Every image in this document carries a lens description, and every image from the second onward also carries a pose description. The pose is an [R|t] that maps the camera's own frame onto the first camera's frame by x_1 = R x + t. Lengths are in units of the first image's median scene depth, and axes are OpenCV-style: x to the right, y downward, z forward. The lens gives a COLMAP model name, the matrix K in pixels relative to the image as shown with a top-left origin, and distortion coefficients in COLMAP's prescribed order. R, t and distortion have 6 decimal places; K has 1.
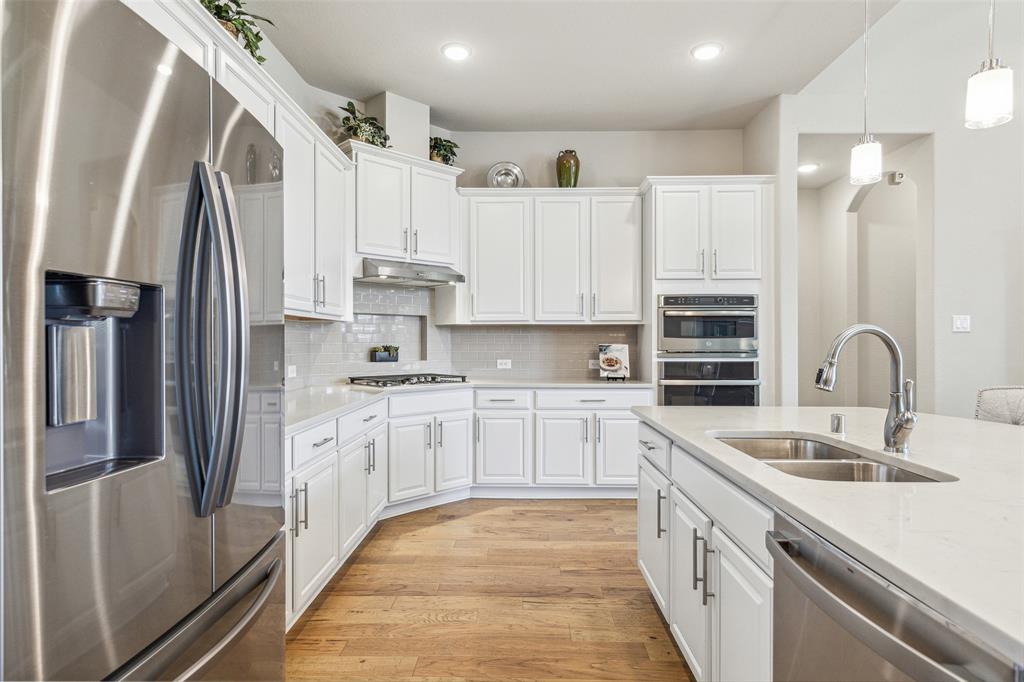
lens RADIAL K [[571.3, 0, 513.3], [0, 571.3, 343.1], [0, 0, 1]] dist [-0.000019, 0.000183]
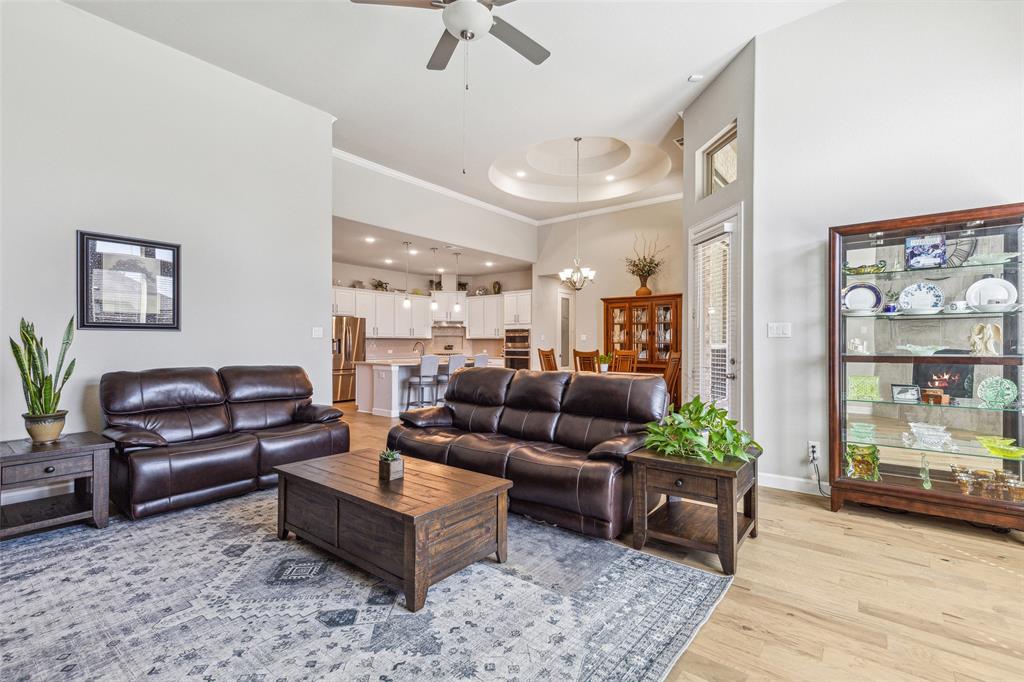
lens RADIAL K [[463.7, 0, 516.8], [0, 463.7, 342.7], [0, 0, 1]] dist [0.010615, -0.000697]
pose [[0.795524, -0.001417, -0.605920, 1.880378], [-0.002151, 0.999984, -0.005162, 0.003243], [0.605918, 0.005410, 0.795509, -1.015766]]
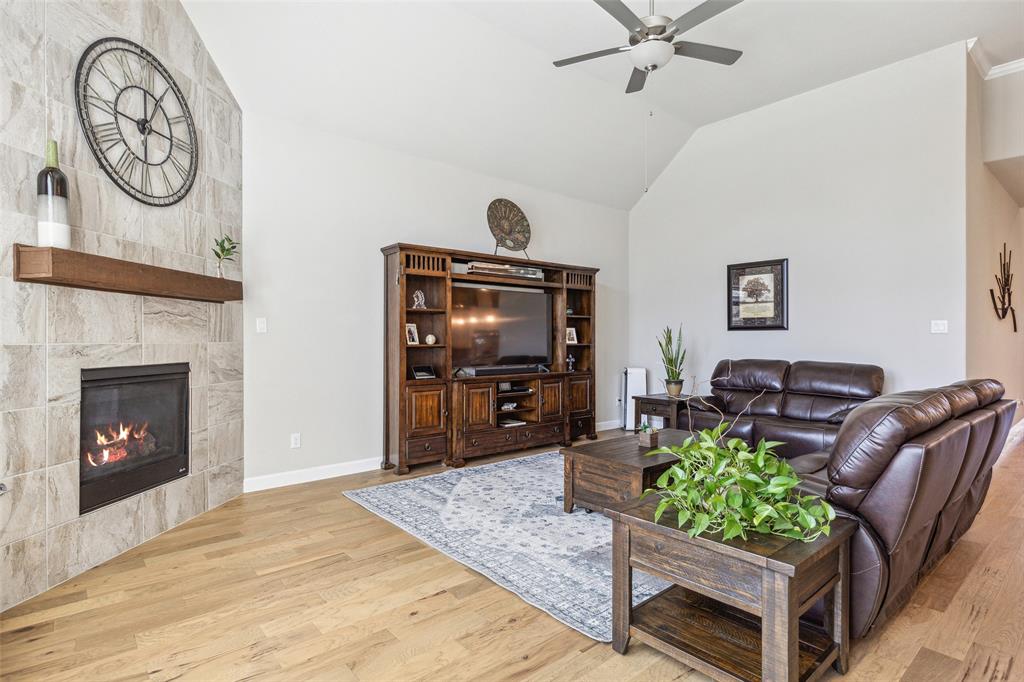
lens RADIAL K [[522.4, 0, 511.7], [0, 522.4, 341.3], [0, 0, 1]] dist [0.003732, 0.000147]
pose [[-0.748795, -0.000787, -0.662801, 2.129866], [-0.004699, 0.999980, 0.004121, 0.001380], [0.662785, 0.006200, -0.748784, -0.115310]]
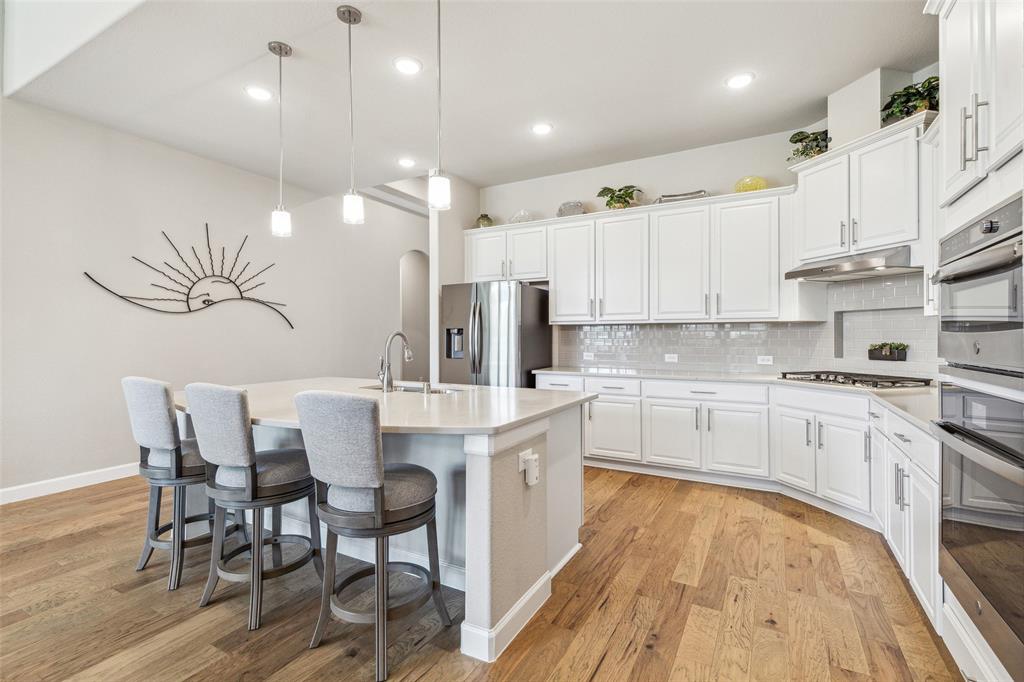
lens RADIAL K [[463.7, 0, 511.4], [0, 463.7, 335.6], [0, 0, 1]] dist [0.010615, -0.000697]
pose [[-0.484128, -0.005208, -0.874982, 0.769141], [-0.003448, 0.999986, -0.004045, -0.002296], [0.874991, 0.001058, -0.484139, 0.883263]]
